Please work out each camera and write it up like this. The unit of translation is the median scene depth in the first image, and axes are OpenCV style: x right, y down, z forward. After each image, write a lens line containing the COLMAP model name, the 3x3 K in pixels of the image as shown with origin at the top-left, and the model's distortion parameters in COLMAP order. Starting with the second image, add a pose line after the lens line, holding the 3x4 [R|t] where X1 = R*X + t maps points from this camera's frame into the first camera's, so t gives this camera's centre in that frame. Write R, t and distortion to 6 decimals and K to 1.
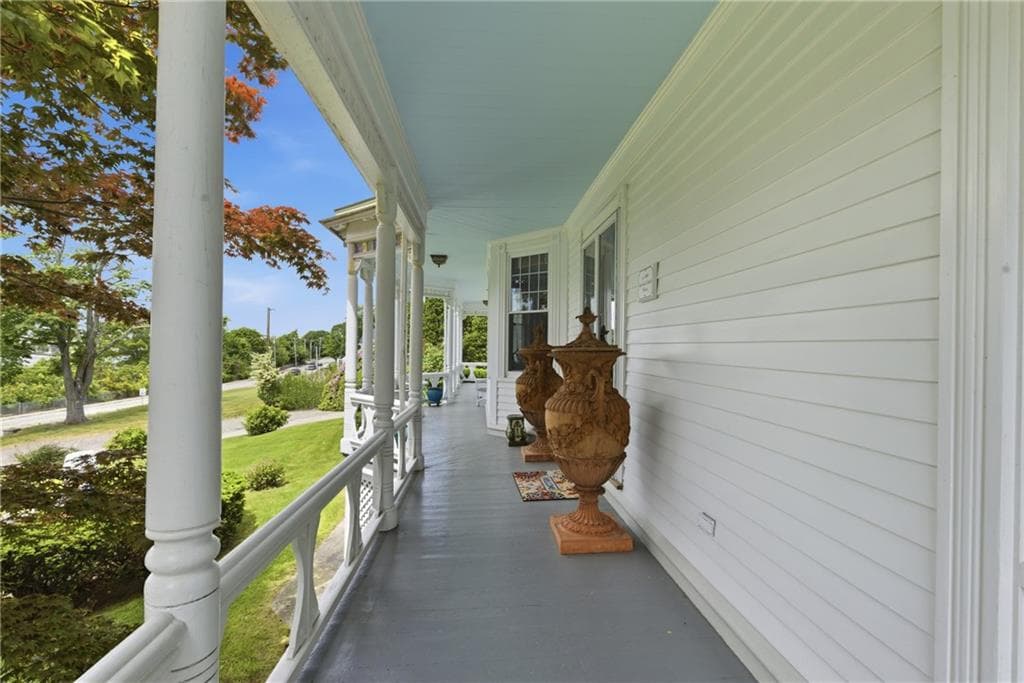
lens RADIAL K [[460.4, 0, 525.7], [0, 460.4, 343.3], [0, 0, 1]] dist [0.000353, 0.000018]
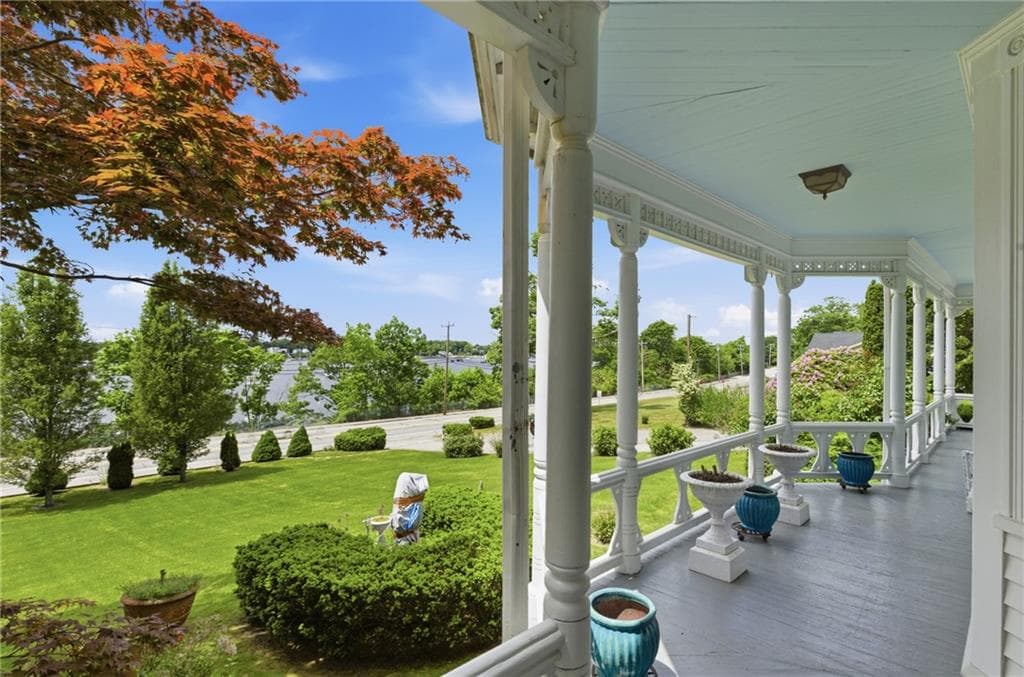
lens RADIAL K [[482.0, 0, 512.2], [0, 482.0, 345.8], [0, 0, 1]] dist [-0.001973, -0.000458]
pose [[0.613162, -0.007148, -0.789924, -0.004759], [-0.000297, 0.999957, -0.009280, -0.008634], [0.789957, 0.005925, 0.613134, 0.176599]]
